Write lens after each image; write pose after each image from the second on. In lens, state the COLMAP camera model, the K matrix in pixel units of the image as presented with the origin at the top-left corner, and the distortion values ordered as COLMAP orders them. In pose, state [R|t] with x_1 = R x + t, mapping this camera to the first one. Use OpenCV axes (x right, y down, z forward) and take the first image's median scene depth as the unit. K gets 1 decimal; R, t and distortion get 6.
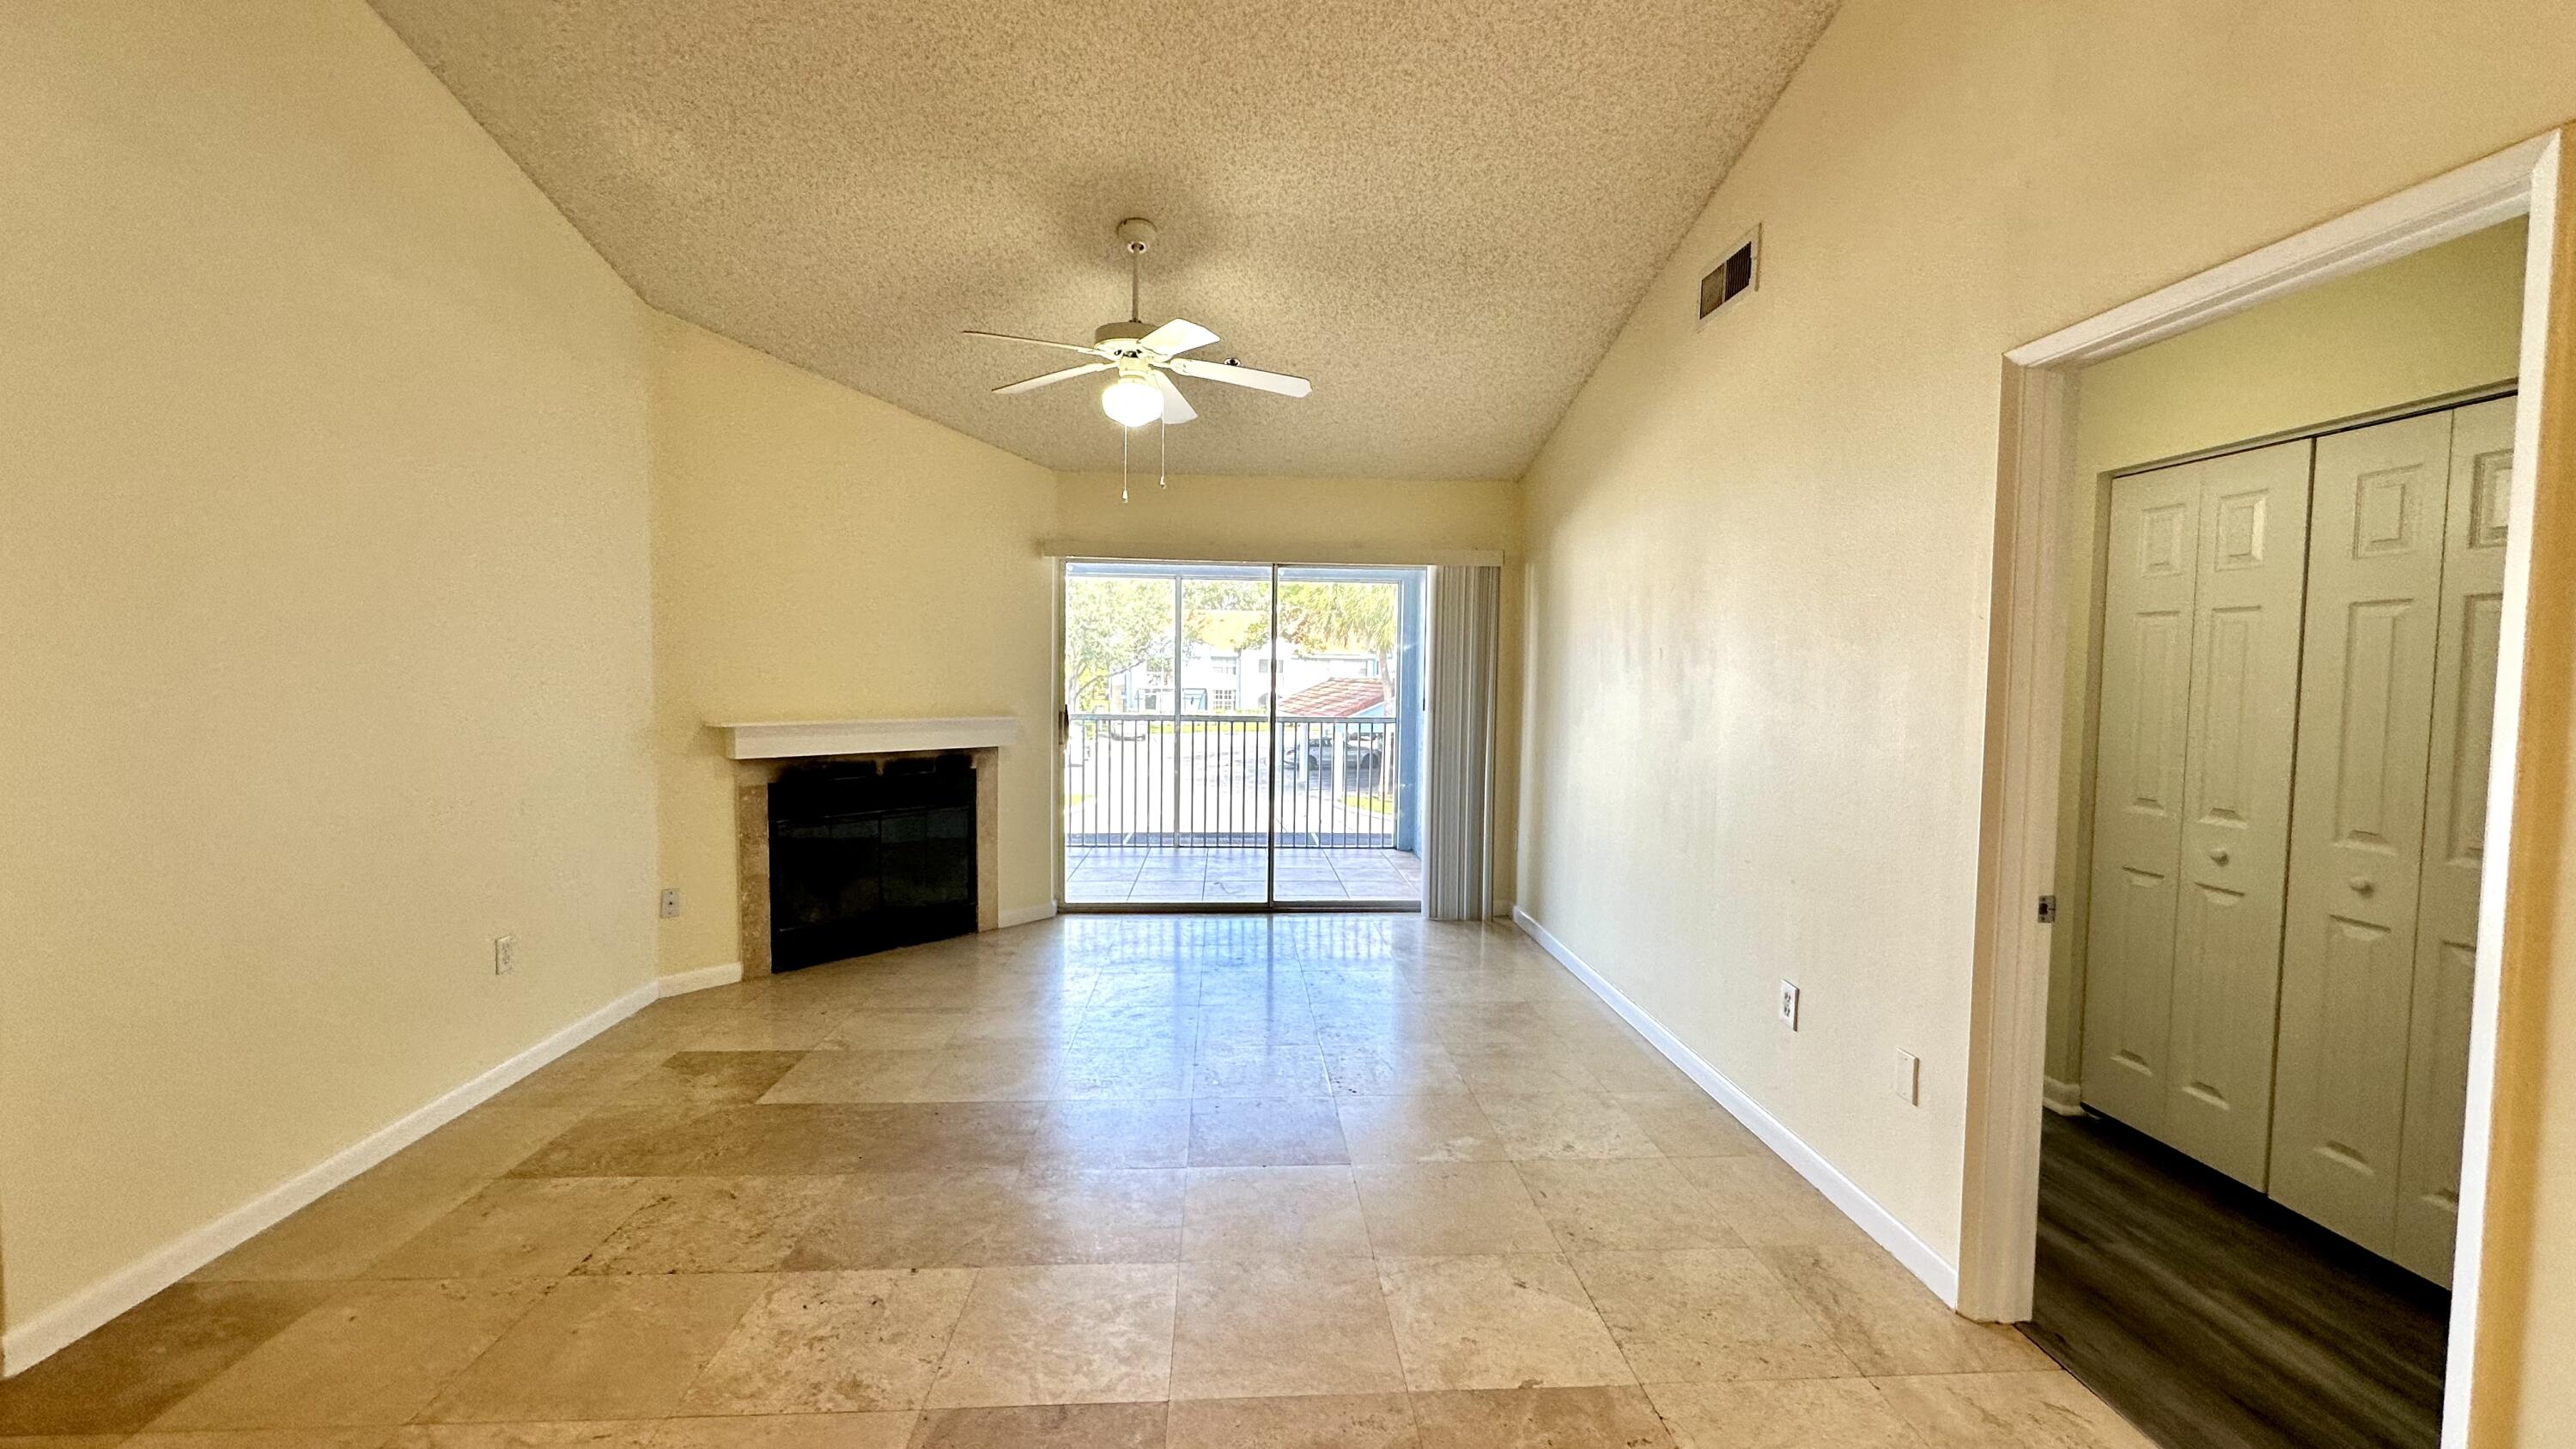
lens RADIAL K [[1030.6, 0, 1288.2], [0, 1030.6, 723.3], [0, 0, 1]] dist [-0.001989, 0.000626]
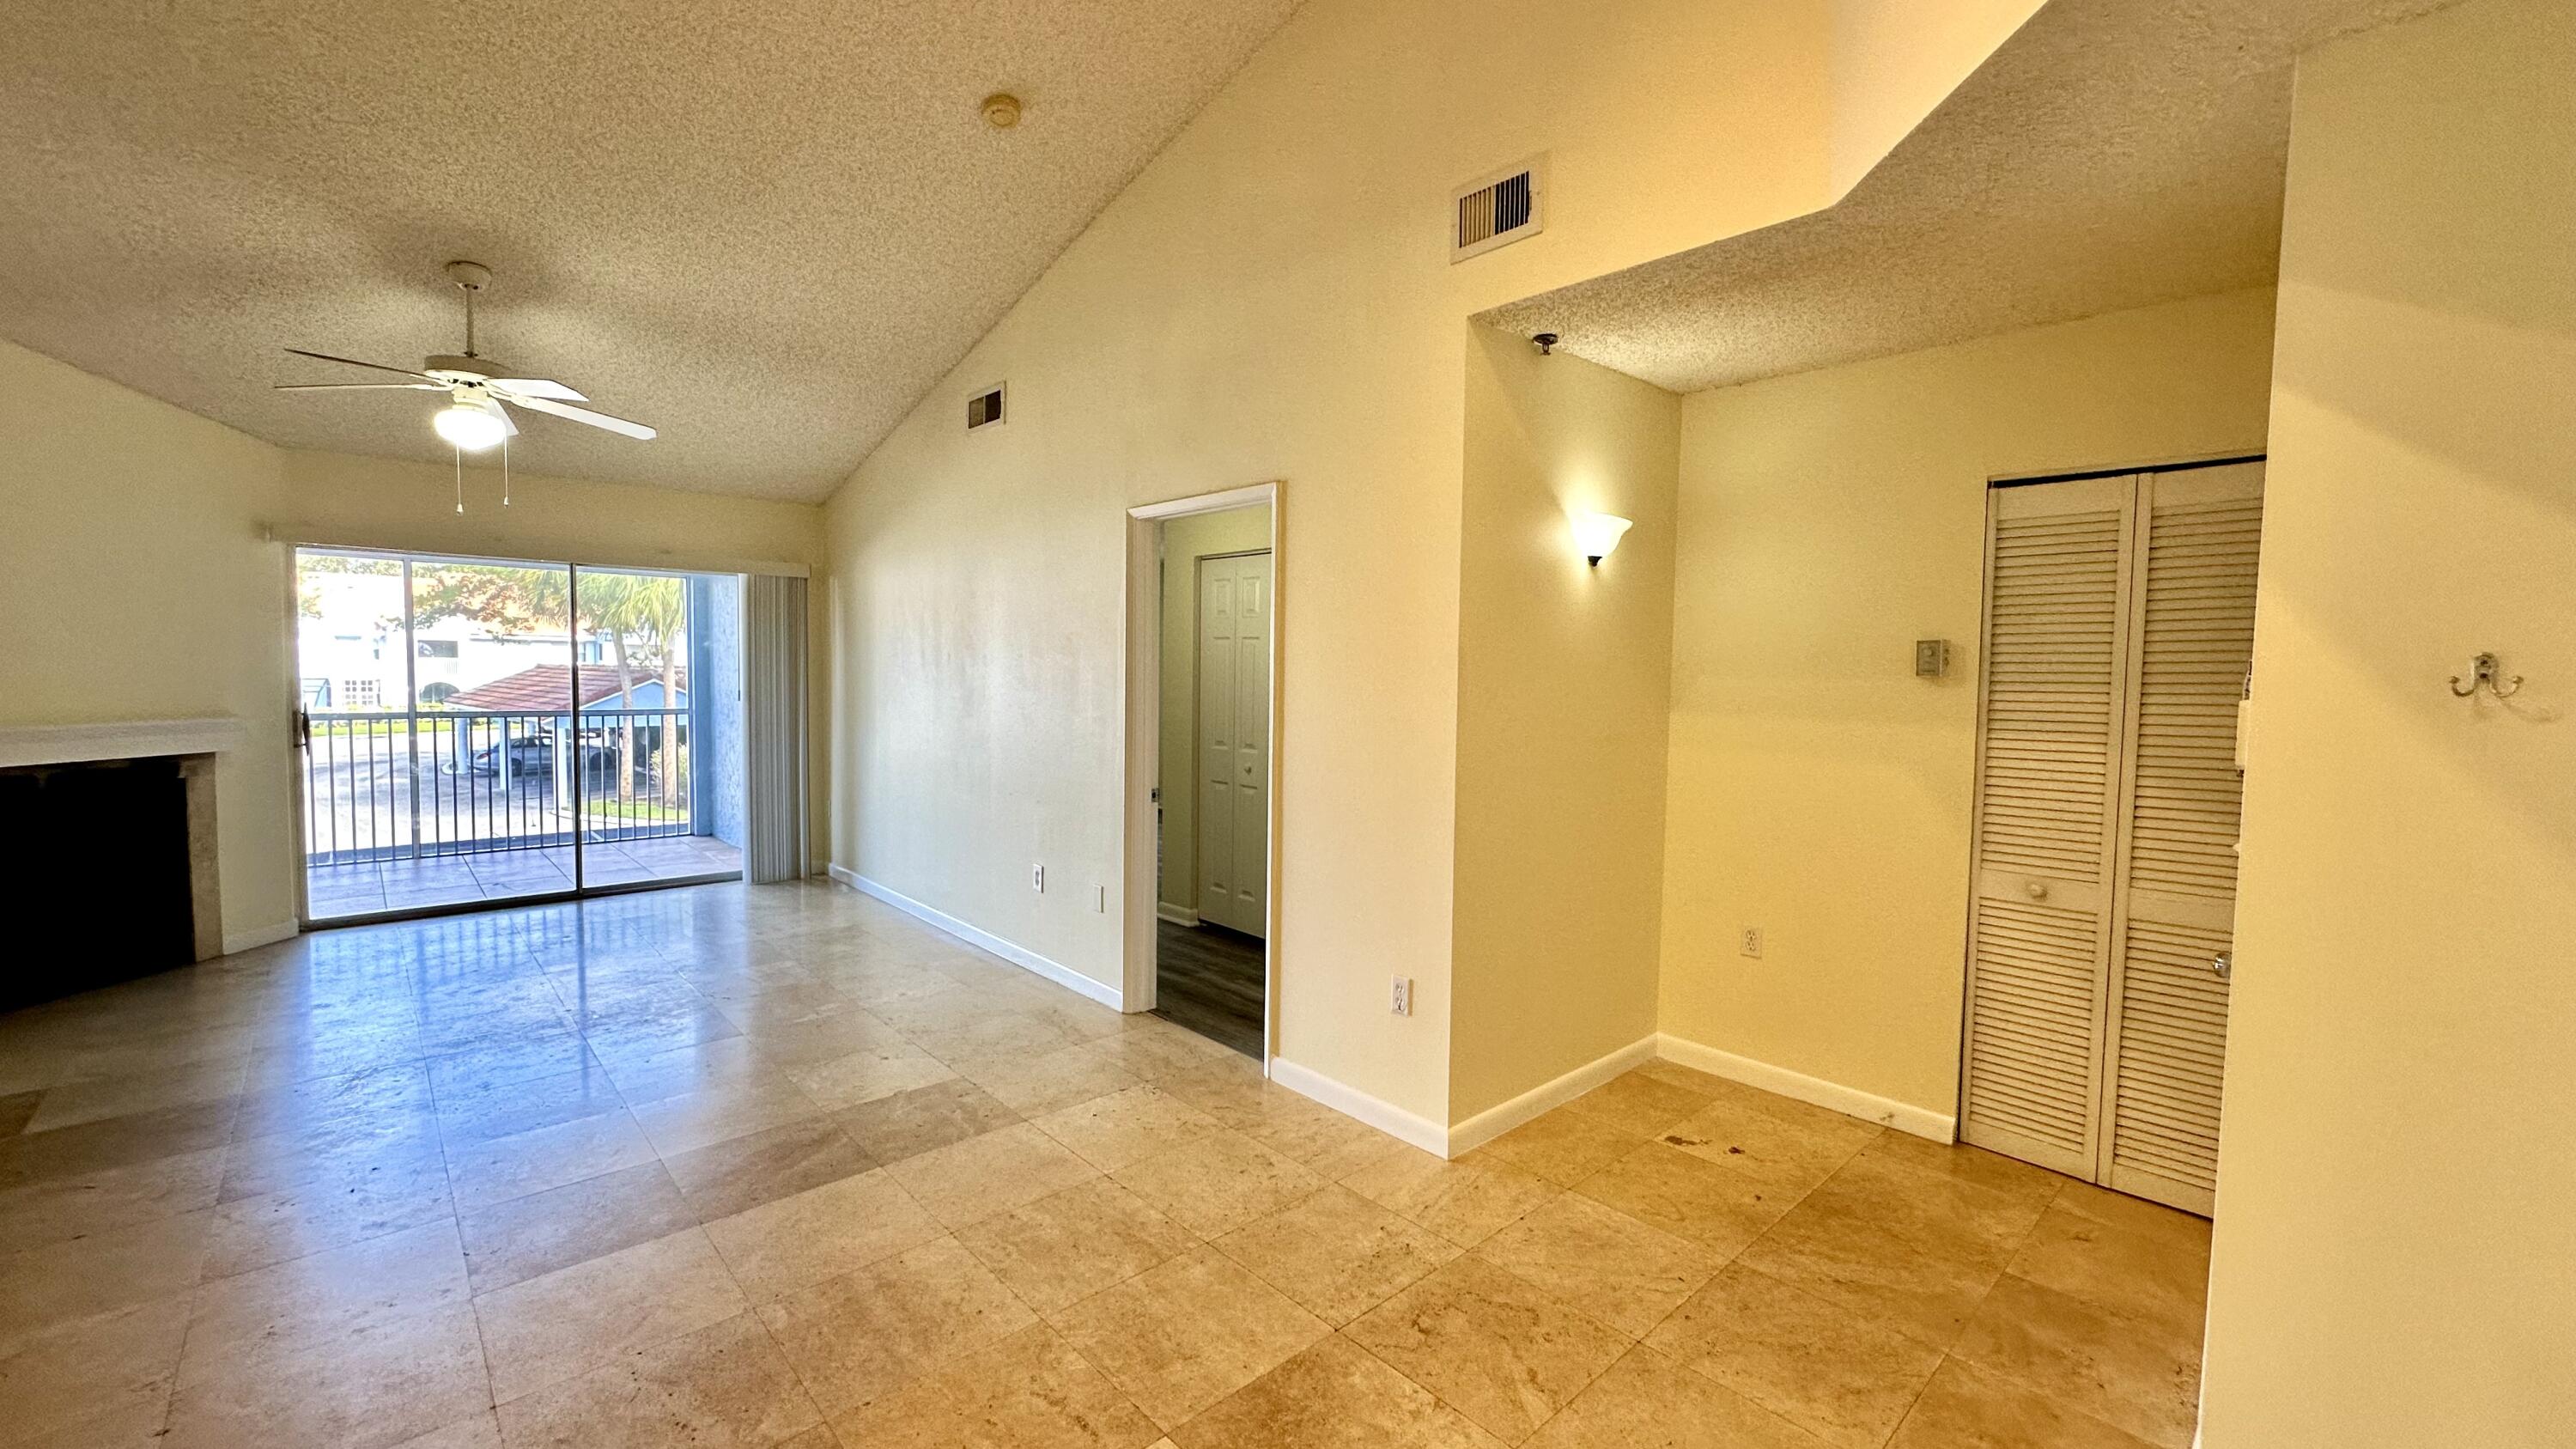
lens RADIAL K [[1030.6, 0, 1288.2], [0, 1030.6, 722.7], [0, 0, 1]] dist [-0.001989, 0.000626]
pose [[0.776706, -0.035512, 0.628861, -0.235481], [0.026922, 0.999369, 0.023184, 0.002896], [-0.629287, -0.001077, 0.777172, -0.544825]]
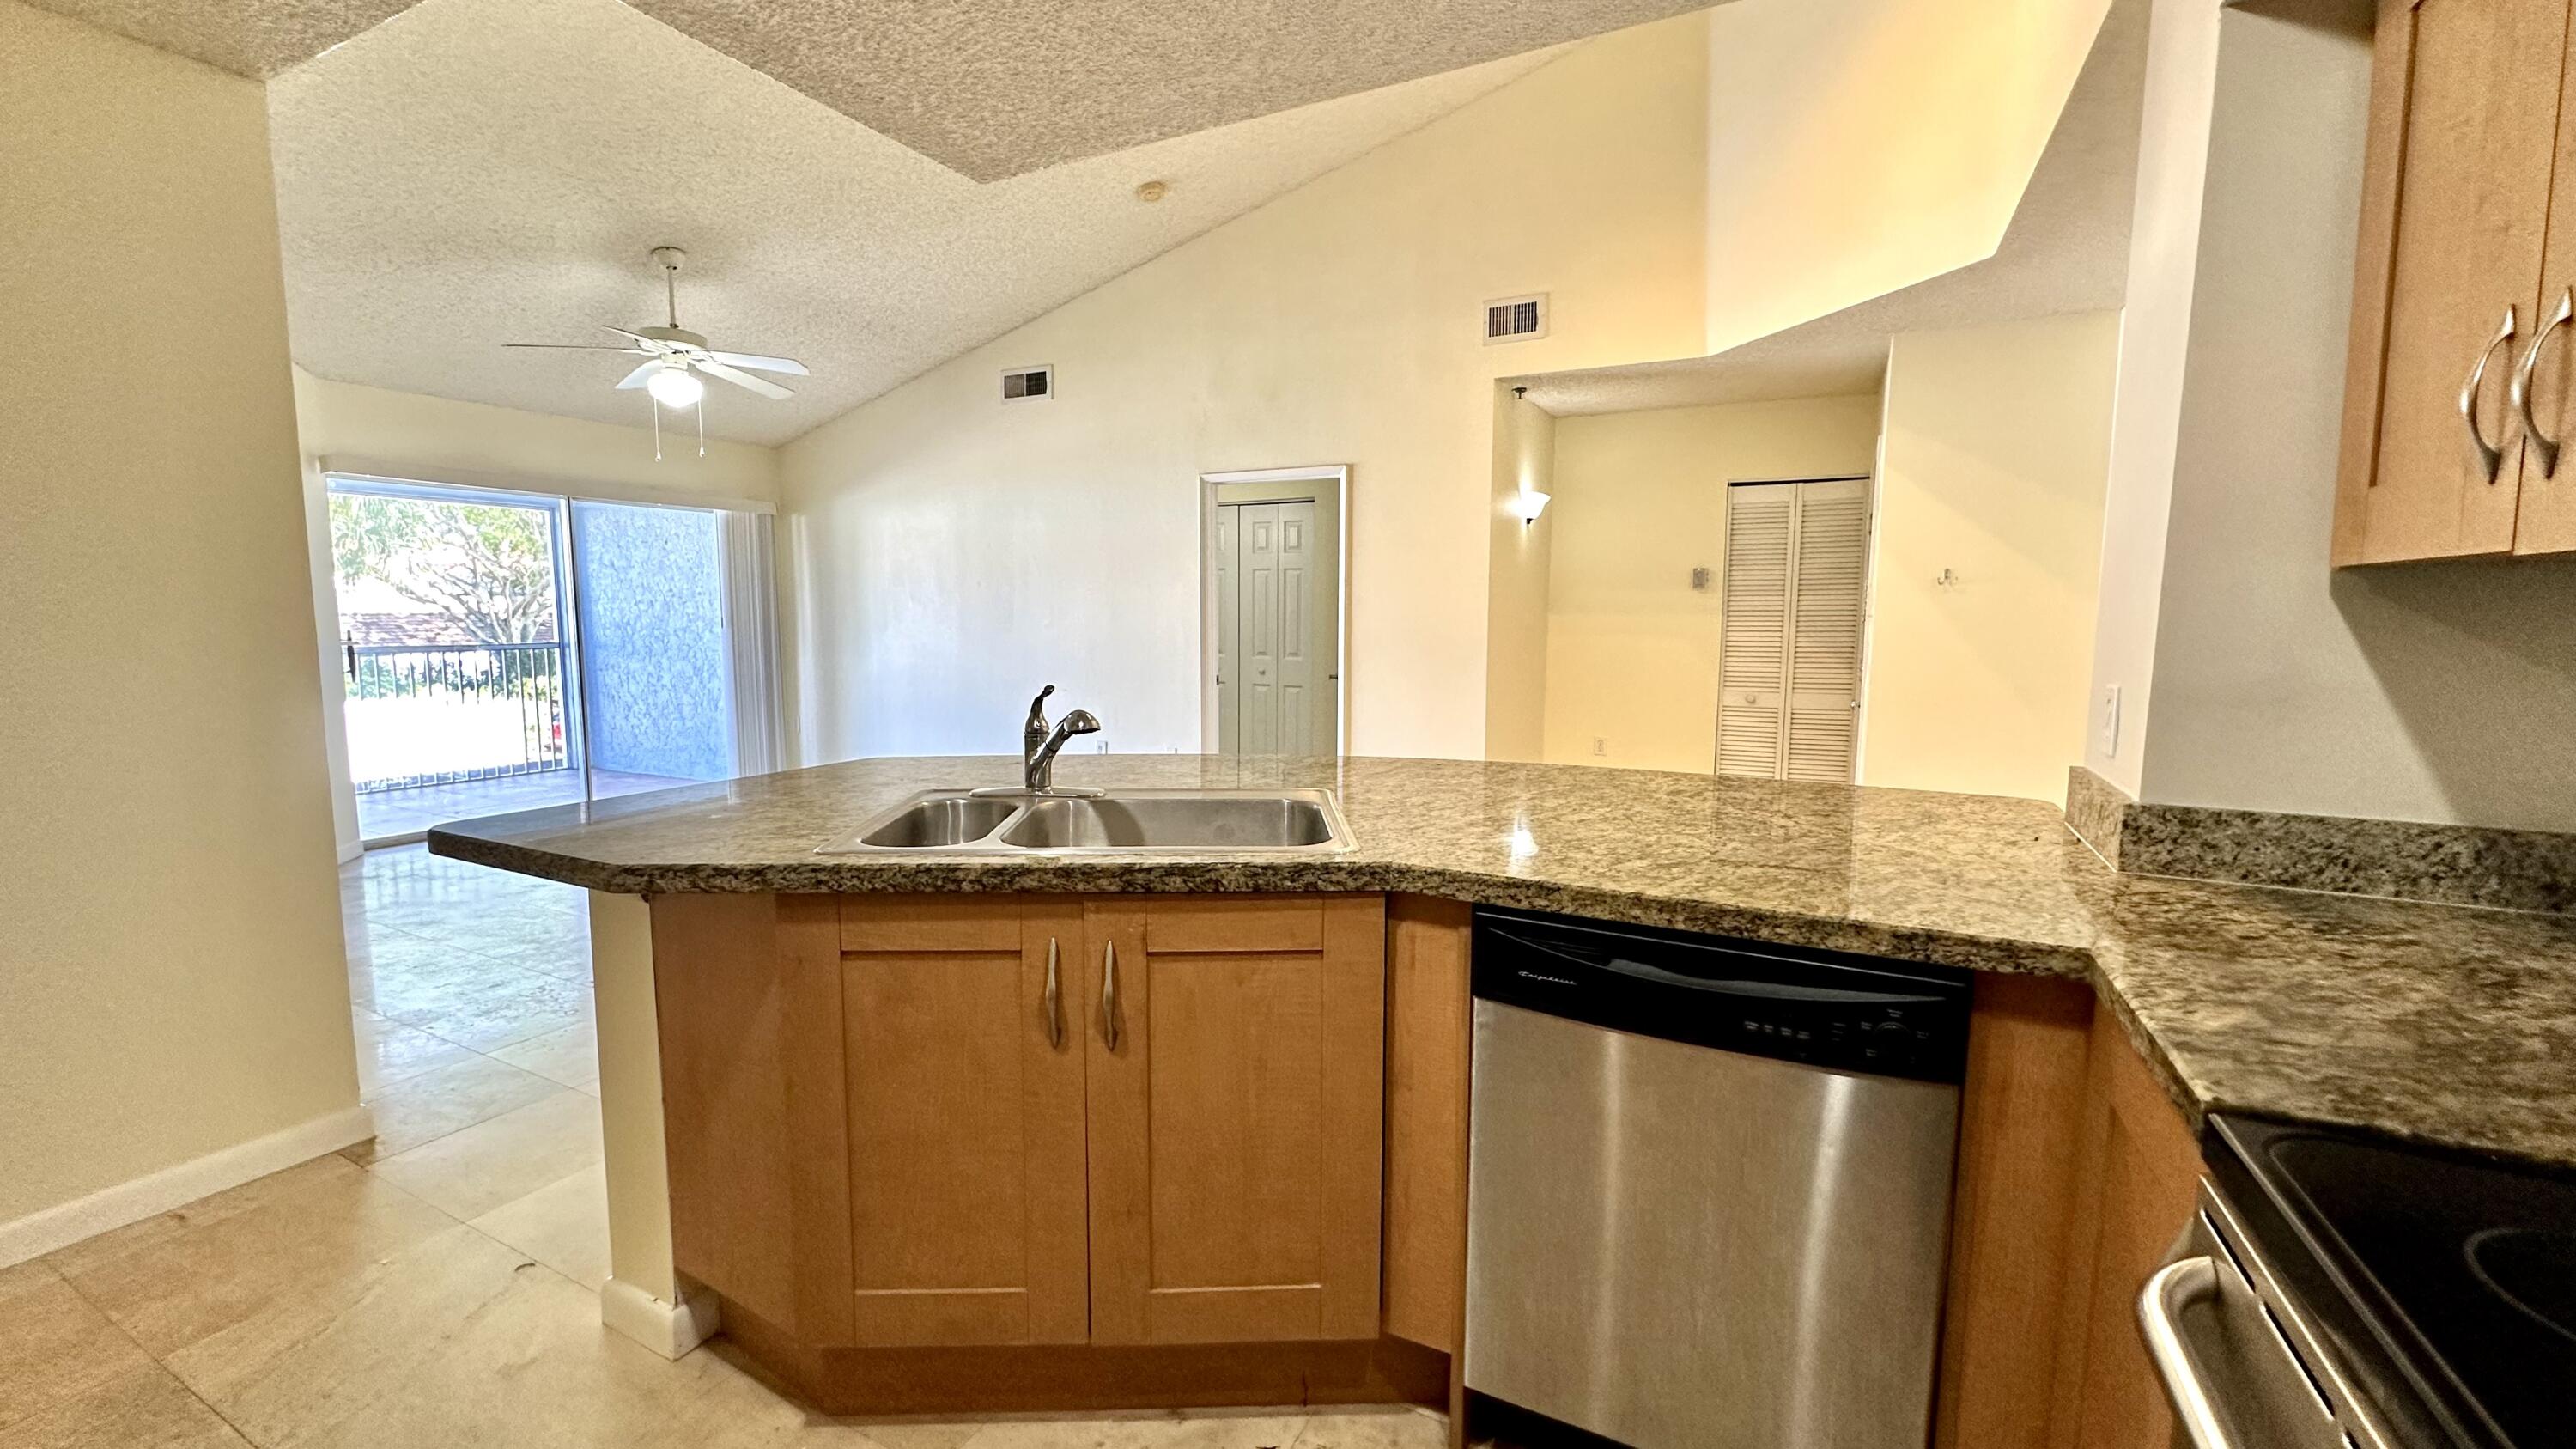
lens RADIAL K [[1030.6, 0, 1282.0], [0, 1030.6, 720.4], [0, 0, 1]] dist [-0.001989, 0.000626]
pose [[0.516548, -0.101643, 0.850204, -1.233355], [0.045894, 0.994789, 0.091045, 0.035785], [-0.855027, -0.008010, 0.518521, -0.467771]]
